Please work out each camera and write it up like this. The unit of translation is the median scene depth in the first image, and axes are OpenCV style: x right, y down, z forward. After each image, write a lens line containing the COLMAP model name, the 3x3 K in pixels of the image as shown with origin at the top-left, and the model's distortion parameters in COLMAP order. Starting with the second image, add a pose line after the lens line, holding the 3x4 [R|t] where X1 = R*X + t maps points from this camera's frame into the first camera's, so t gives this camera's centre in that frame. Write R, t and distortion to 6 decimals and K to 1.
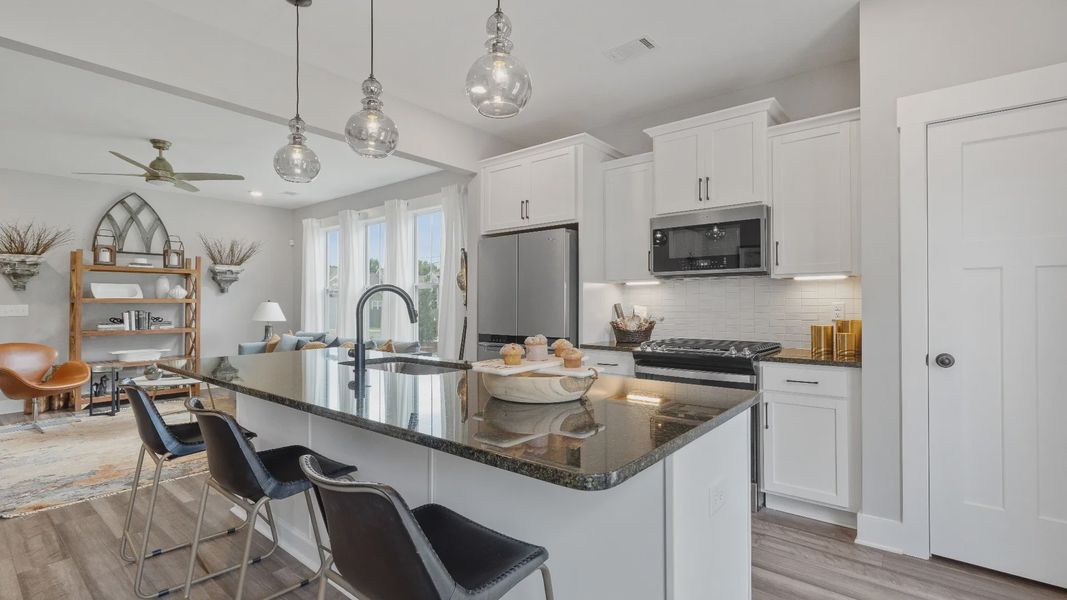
lens RADIAL K [[486.4, 0, 527.1], [0, 486.4, 300.0], [0, 0, 1]] dist [0.001598, -0.000036]
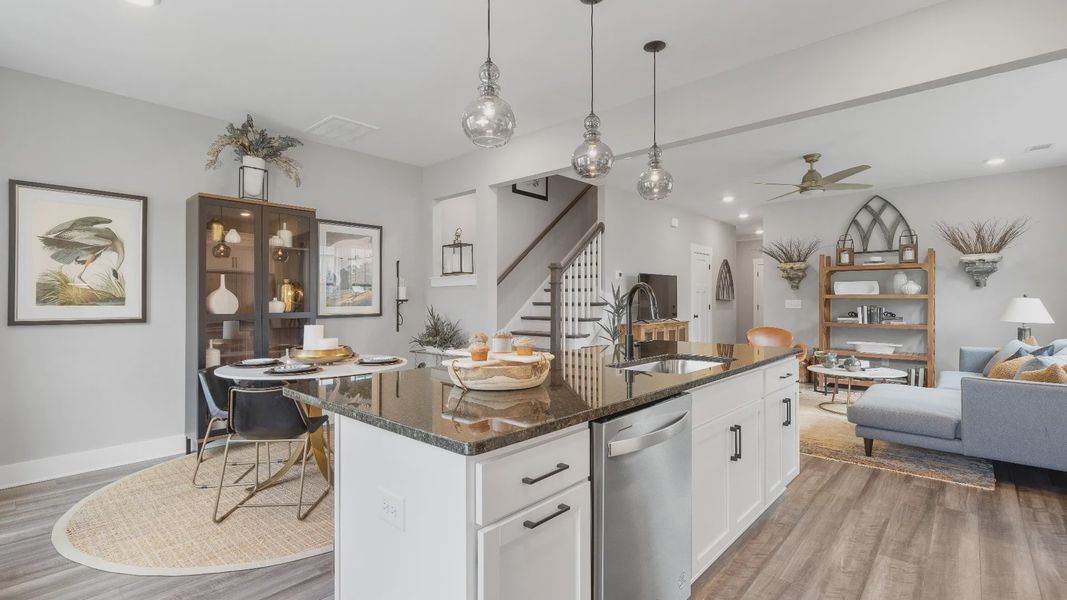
lens RADIAL K [[486.4, 0, 533.1], [0, 486.4, 297.6], [0, 0, 1]] dist [0.001598, -0.000036]
pose [[-0.041509, -0.002523, -0.999135, 0.293902], [0.007019, 0.999971, -0.002817, 0.001445], [0.999113, -0.007130, -0.041490, 0.297146]]
